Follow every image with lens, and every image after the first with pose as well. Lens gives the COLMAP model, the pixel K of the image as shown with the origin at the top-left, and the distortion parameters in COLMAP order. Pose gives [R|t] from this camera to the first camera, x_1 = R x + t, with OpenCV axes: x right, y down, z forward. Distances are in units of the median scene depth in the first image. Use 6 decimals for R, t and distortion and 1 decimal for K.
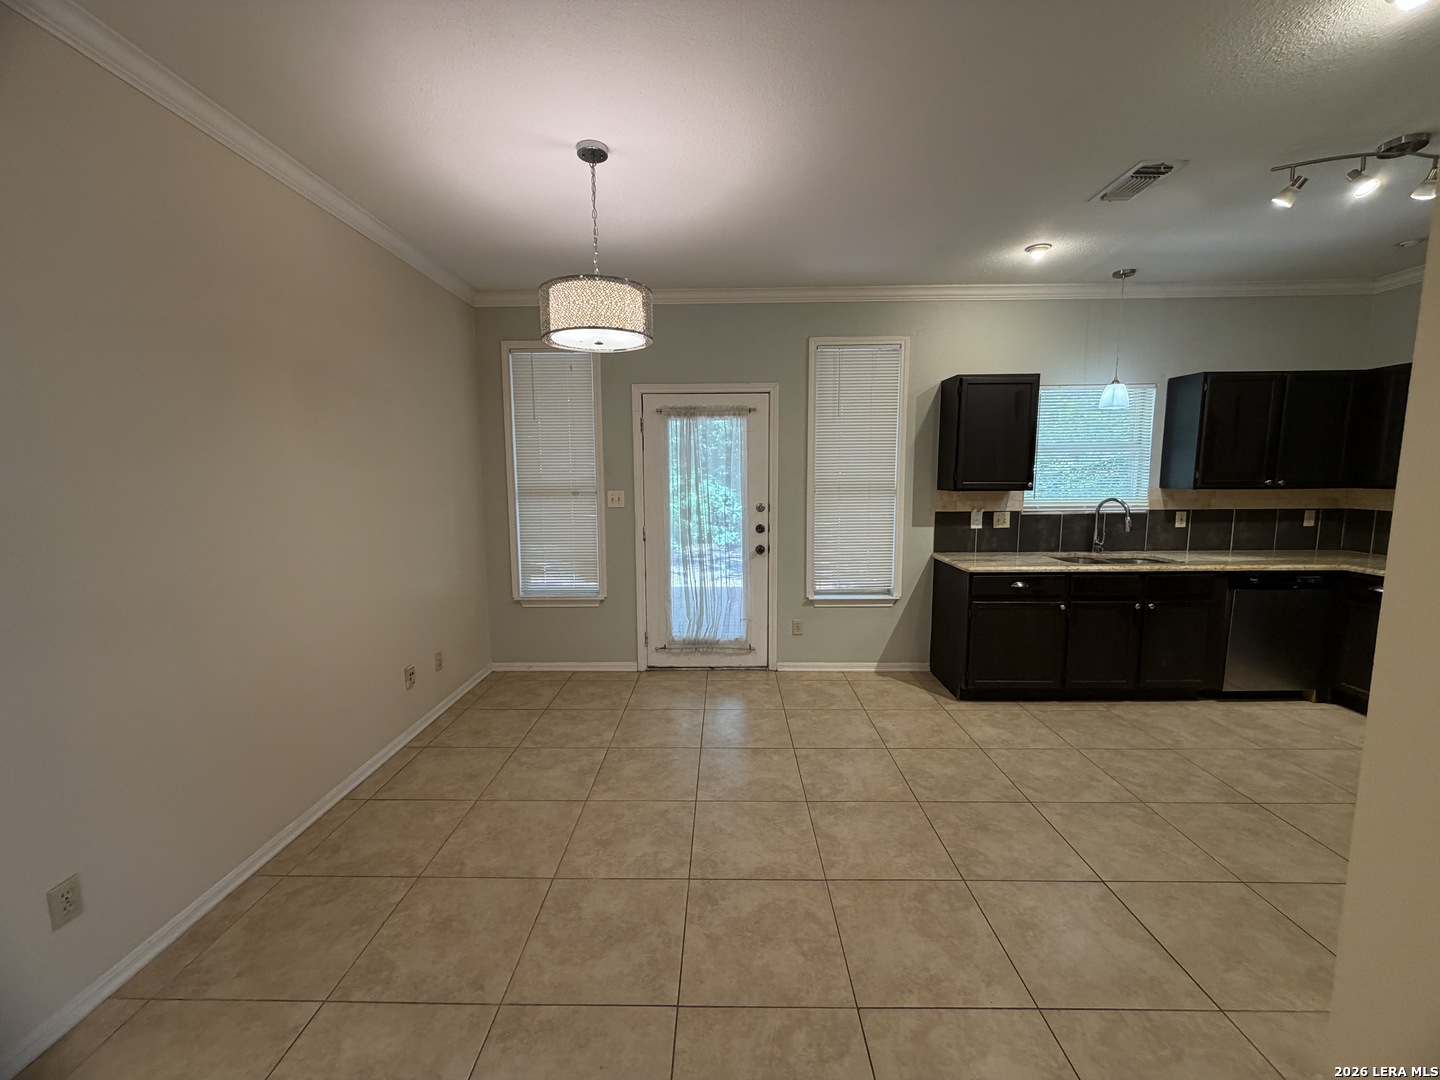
lens RADIAL K [[574.7, 0, 715.5], [0, 574.7, 536.9], [0, 0, 1]] dist [-0.000267, -0.000022]
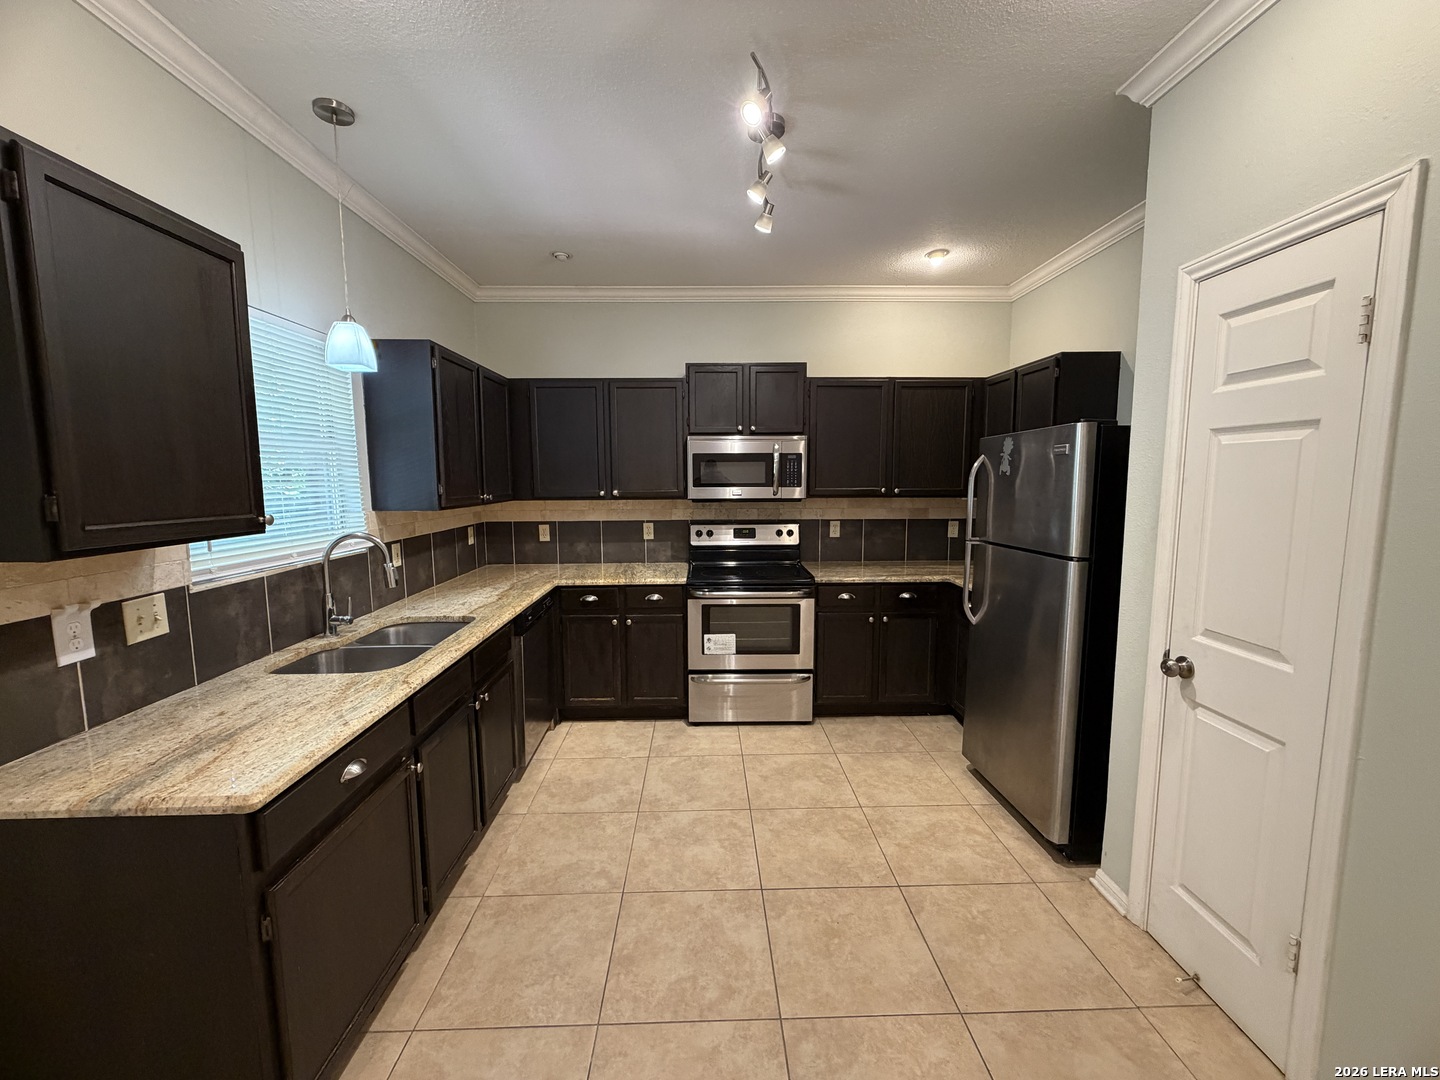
lens RADIAL K [[574.7, 0, 715.5], [0, 574.7, 536.9], [0, 0, 1]] dist [-0.000267, -0.000022]
pose [[-0.039746, -0.097768, 0.994415, 0.129347], [0.124354, 0.986981, 0.102007, -0.081673], [-0.991442, 0.127714, -0.027071, 0.706197]]
